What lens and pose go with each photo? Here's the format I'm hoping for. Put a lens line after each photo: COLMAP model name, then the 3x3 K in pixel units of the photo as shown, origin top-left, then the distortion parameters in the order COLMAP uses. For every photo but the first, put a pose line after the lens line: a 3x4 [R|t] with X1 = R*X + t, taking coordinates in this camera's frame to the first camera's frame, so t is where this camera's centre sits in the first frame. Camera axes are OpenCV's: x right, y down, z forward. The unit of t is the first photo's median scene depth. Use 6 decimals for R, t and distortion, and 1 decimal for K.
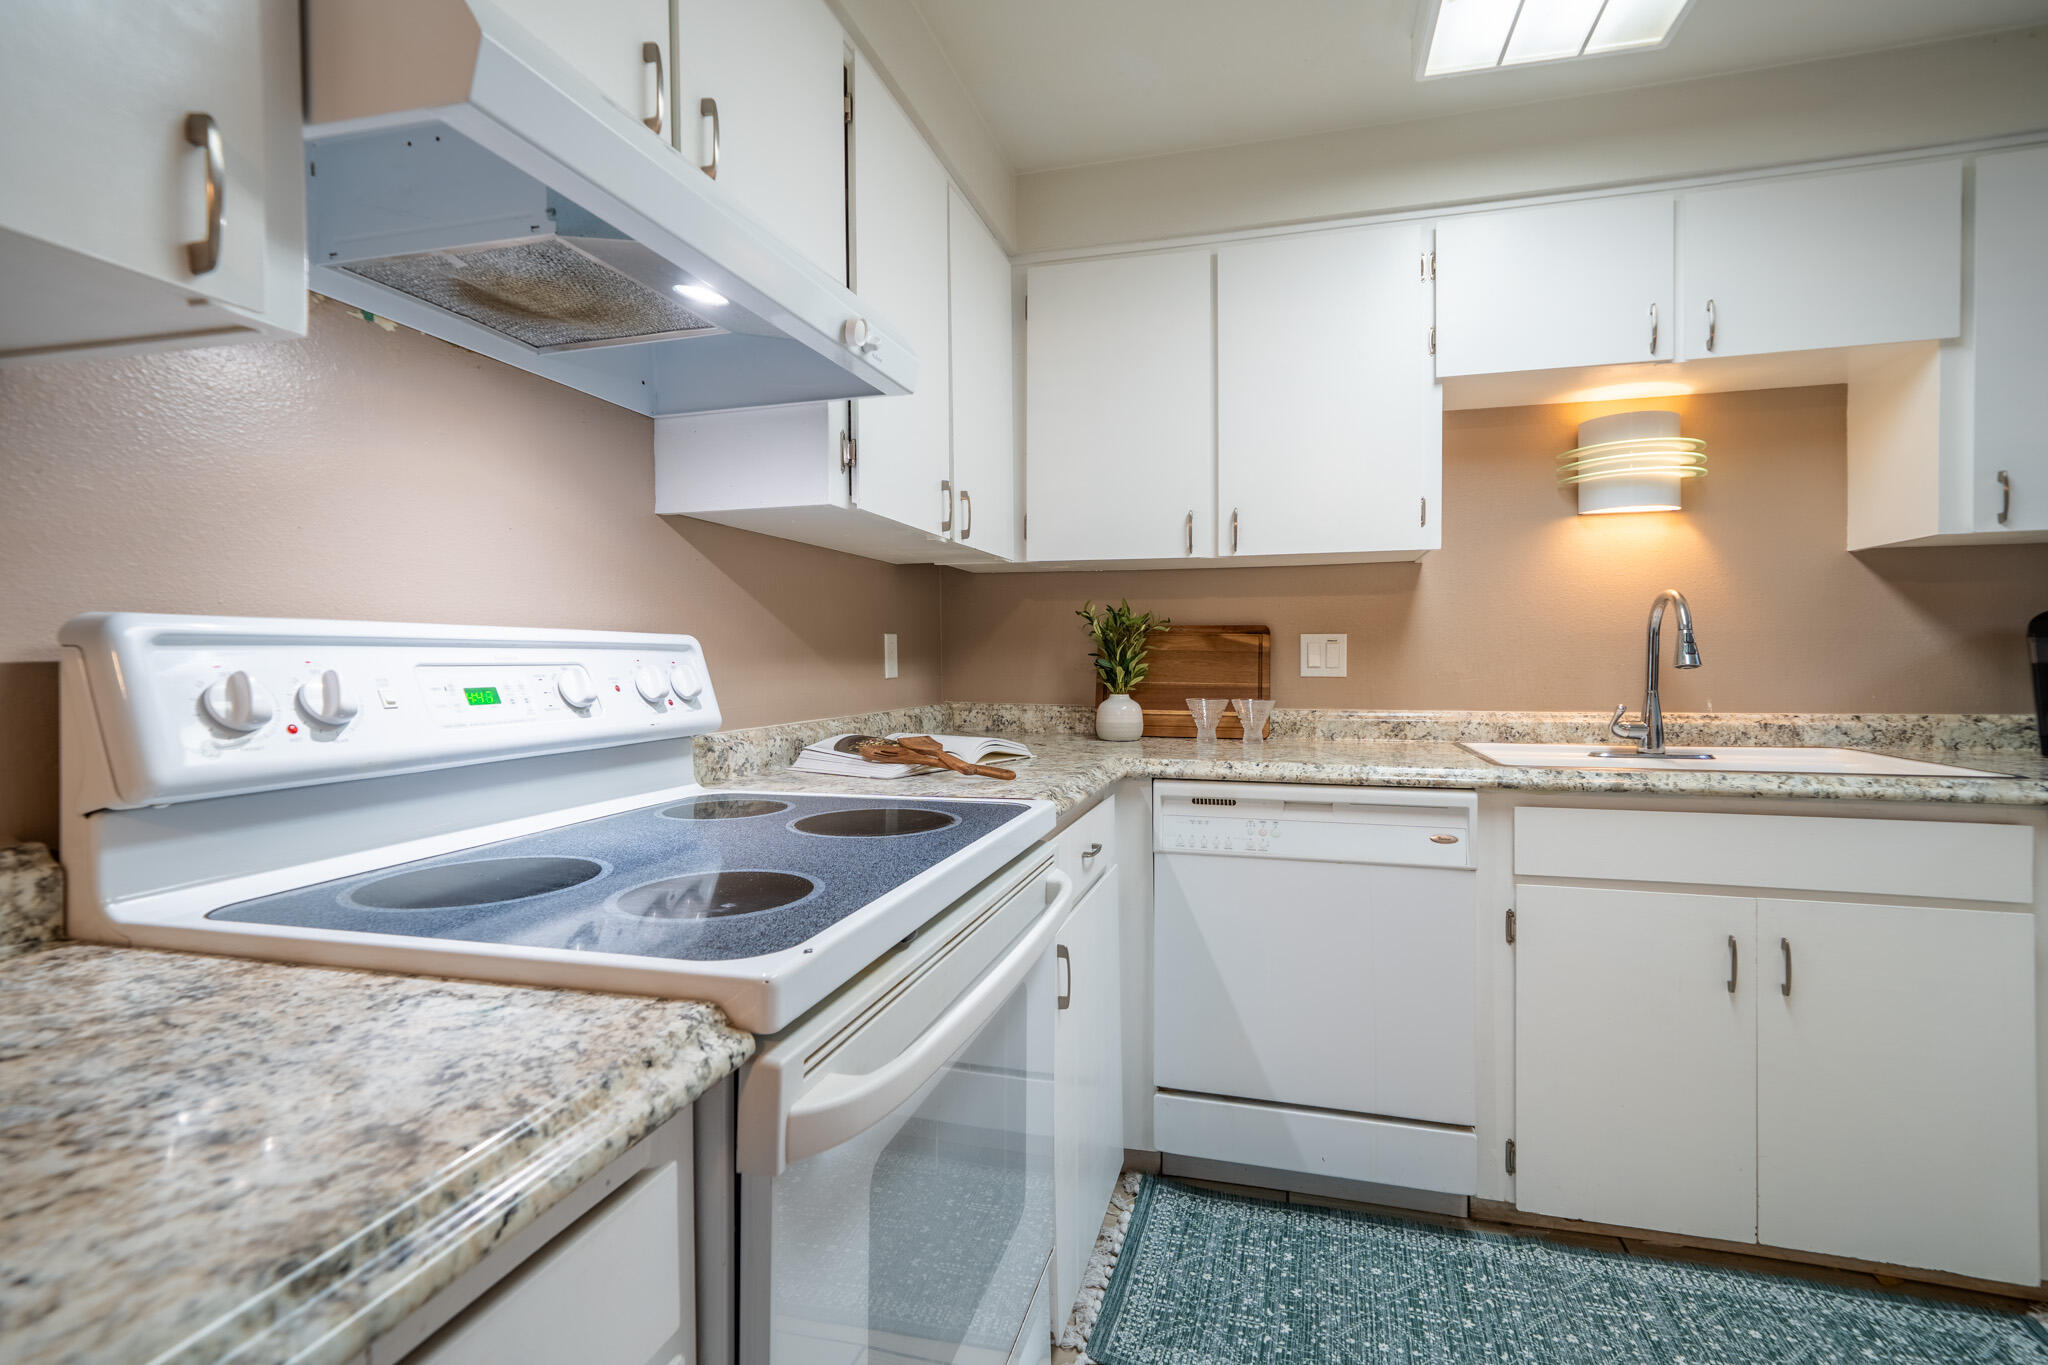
lens RADIAL K [[928.6, 0, 1029.3], [0, 928.6, 676.0], [0, 0, 1]] dist [0.005143, 0.003599]
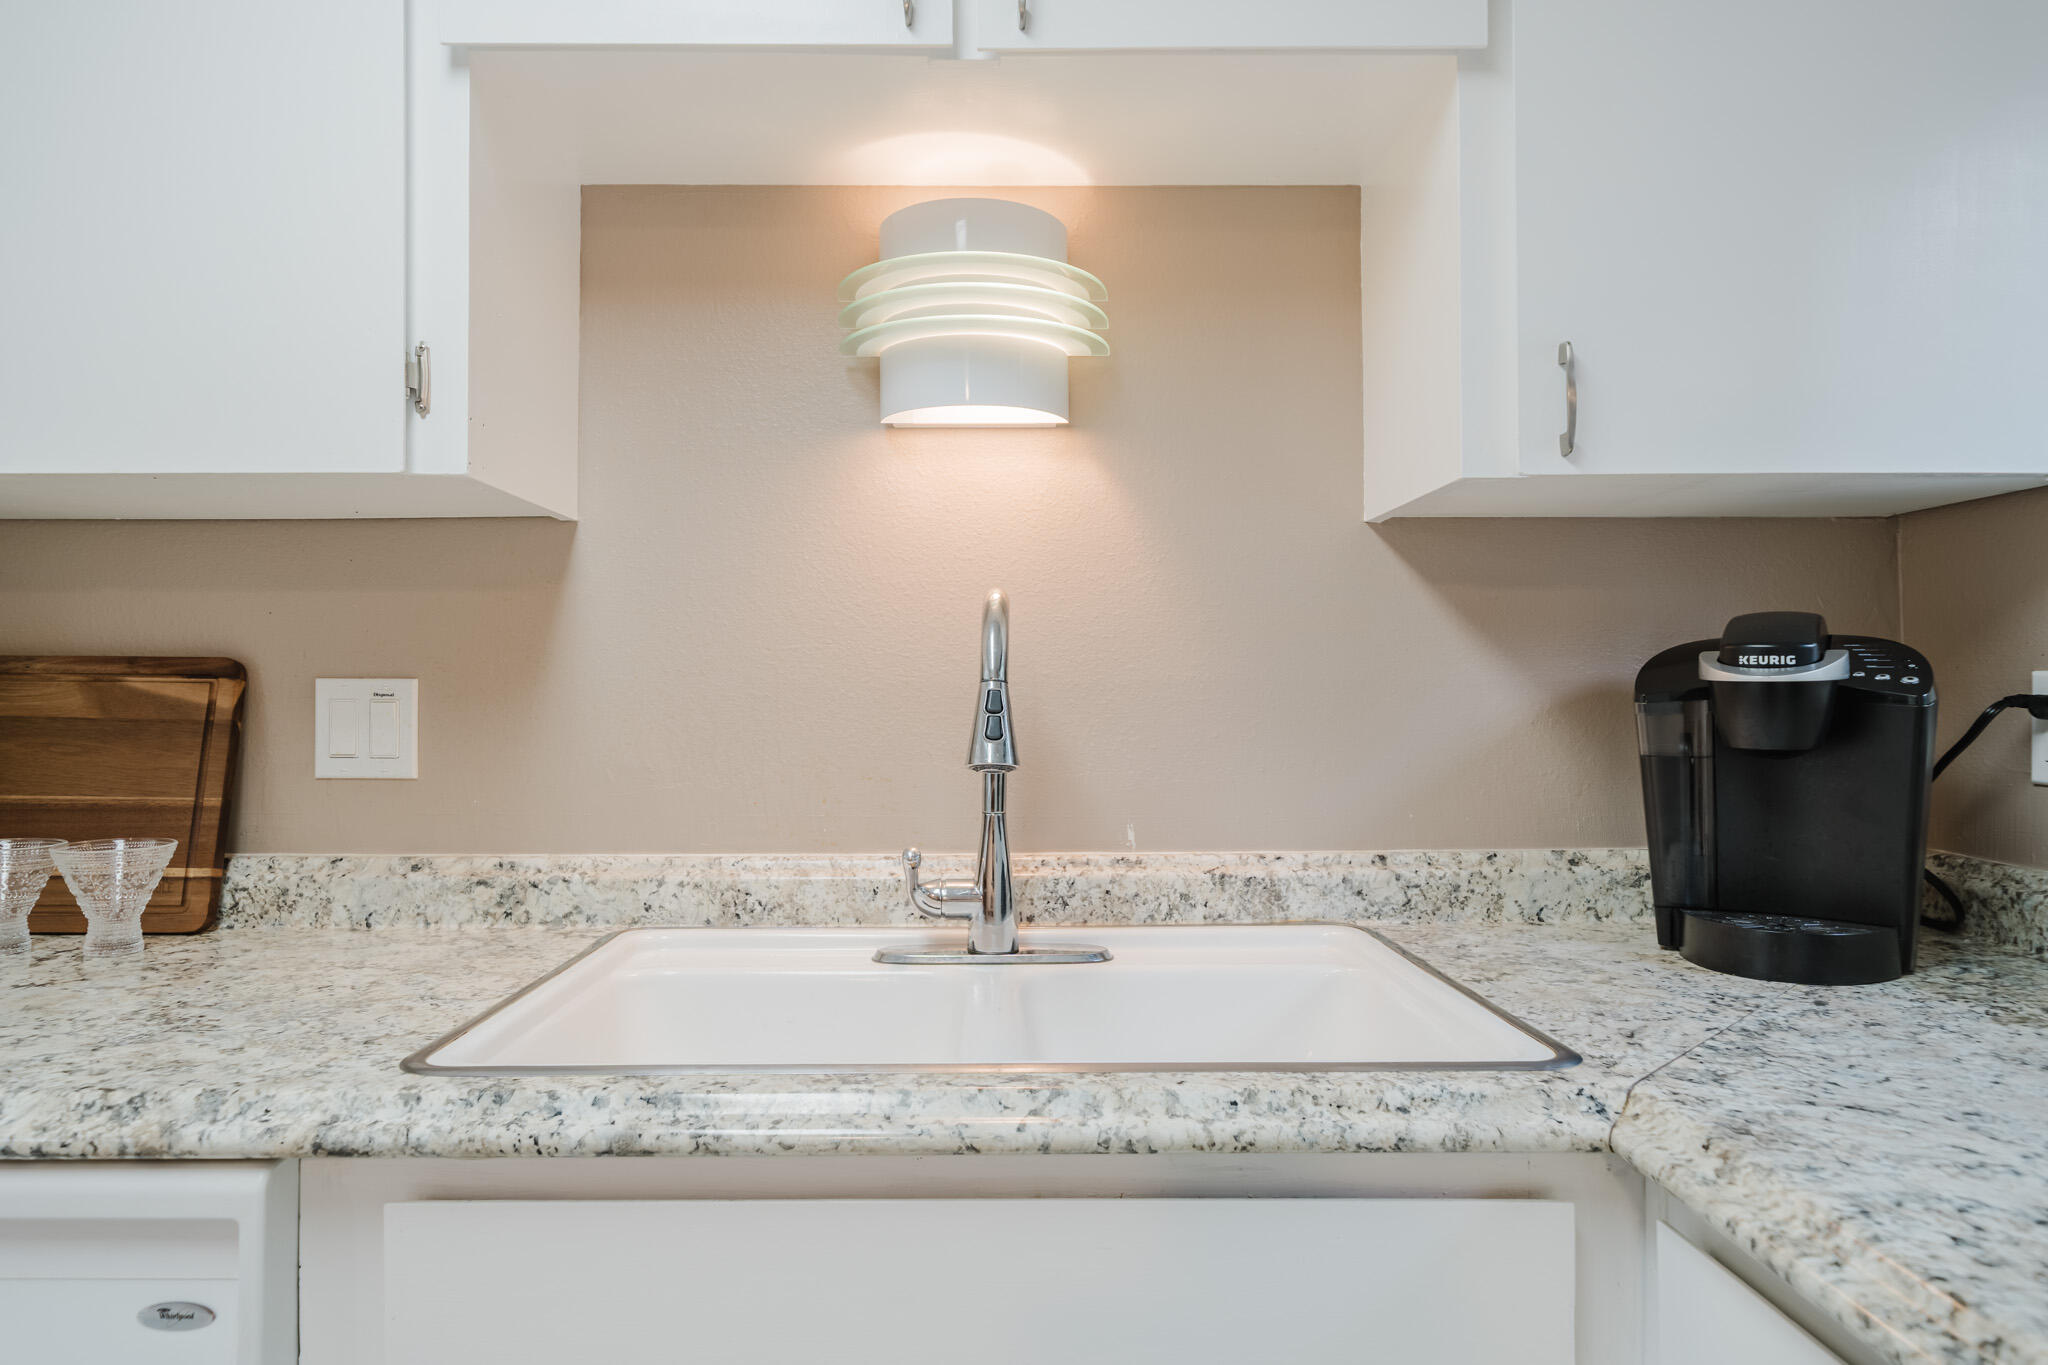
lens RADIAL K [[1267.1, 0, 1034.2], [0, 1267.1, 671.7], [0, 0, 1]] dist [0.003822, 0.001532]
pose [[0.959926, 0.006689, 0.280175, 0.542659], [0.003925, 0.999296, -0.037304, -0.030301], [-0.280227, 0.036909, 0.959224, 0.424689]]
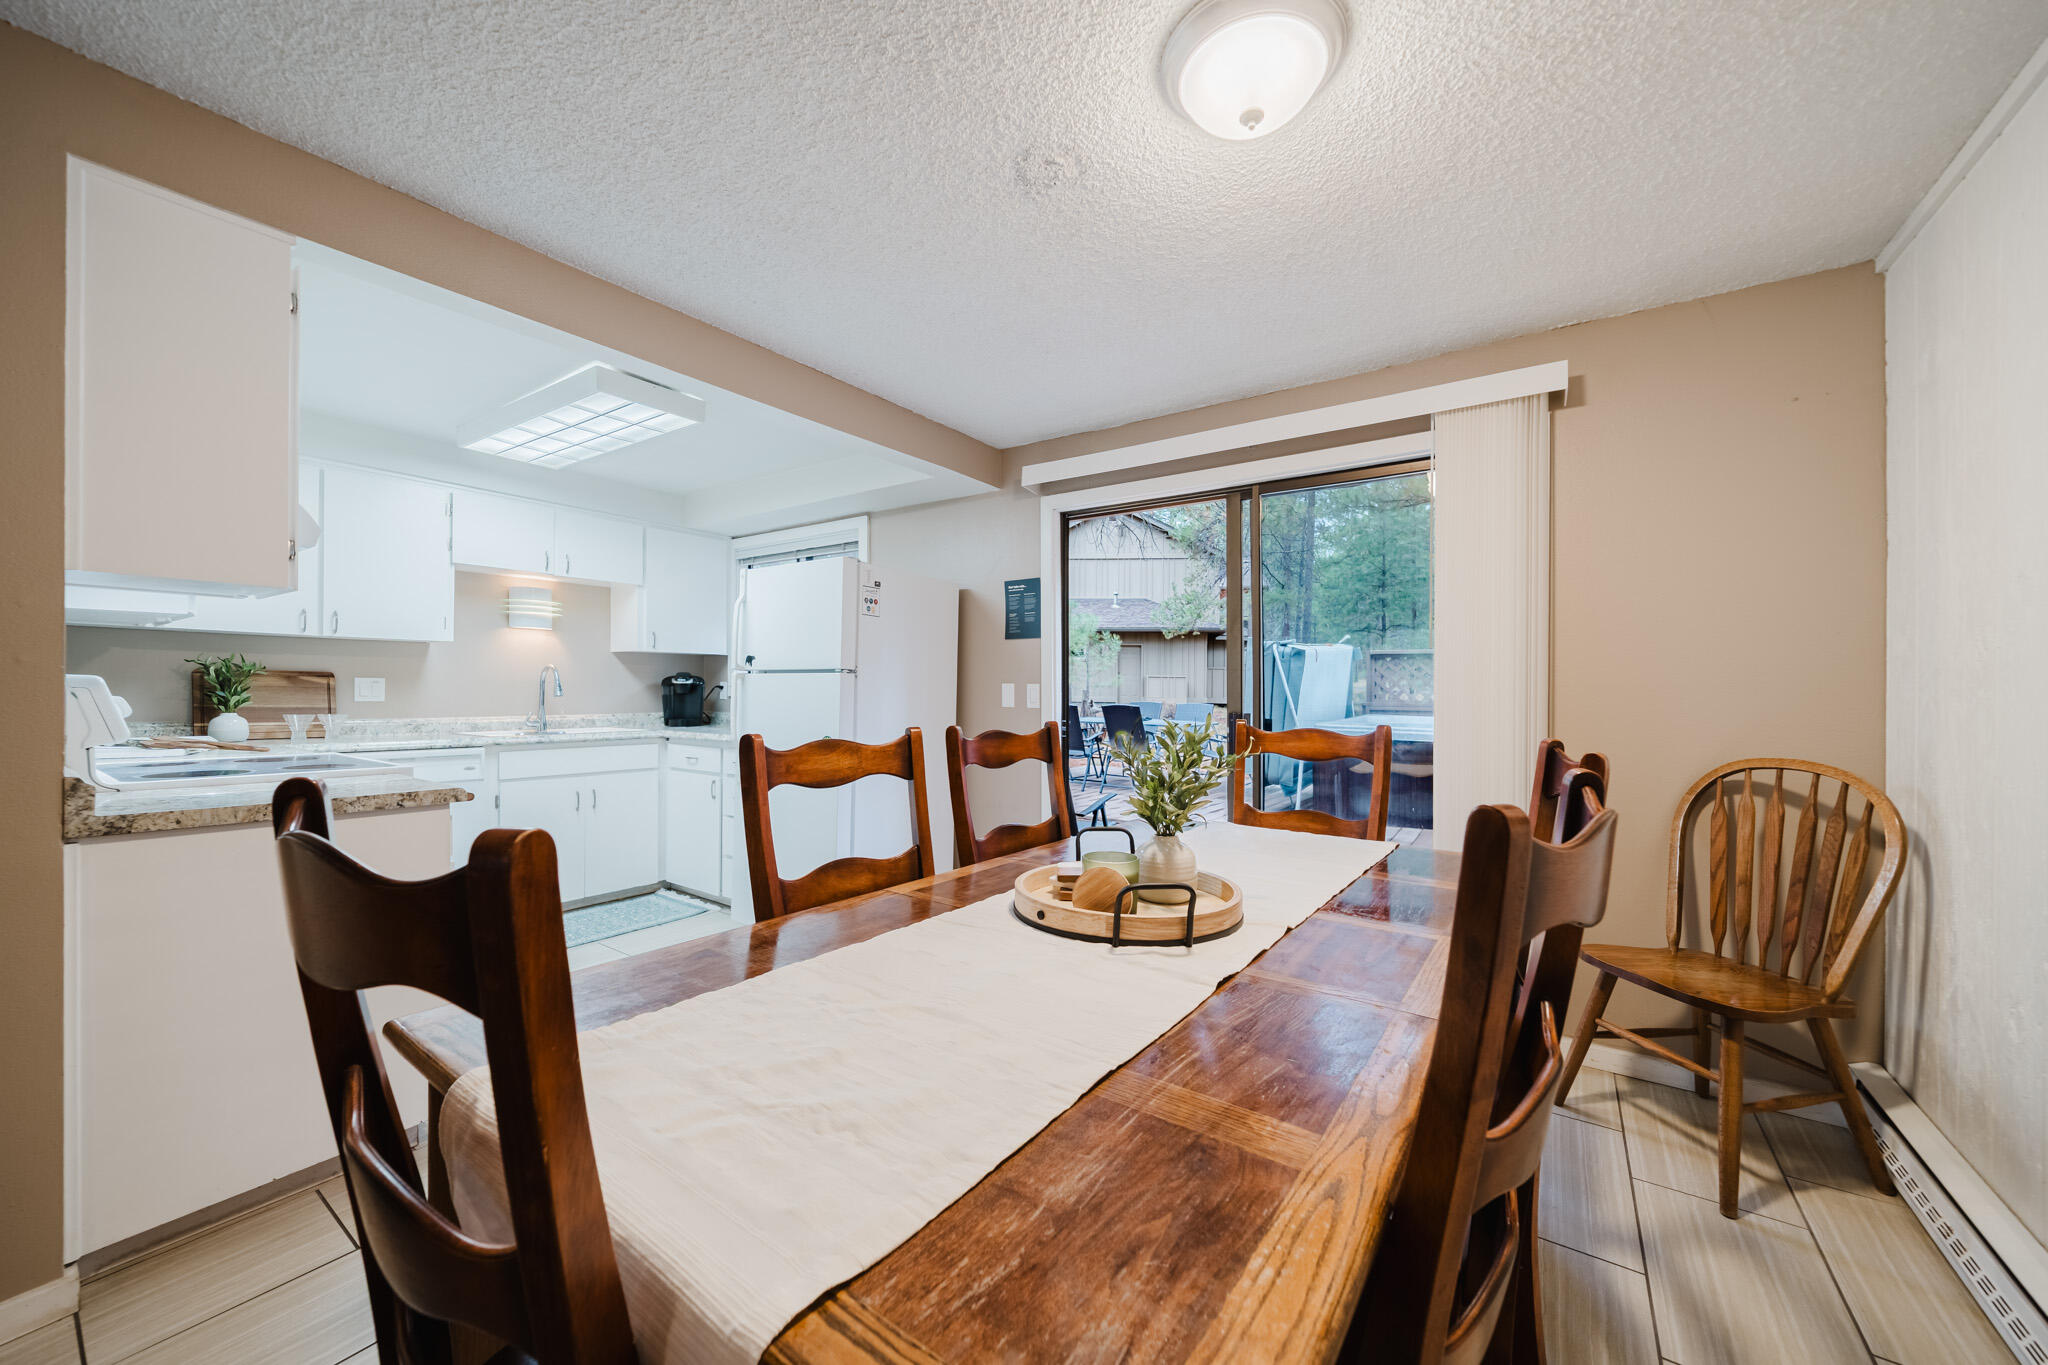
lens RADIAL K [[814.4, 0, 1041.8], [0, 814.4, 678.7], [0, 0, 1]] dist [0.015428, -0.007809]
pose [[0.330487, 0.021340, 0.943569, -0.933611], [0.008561, 0.999635, -0.025607, 0.010652], [-0.943772, 0.016541, 0.330184, -0.947940]]
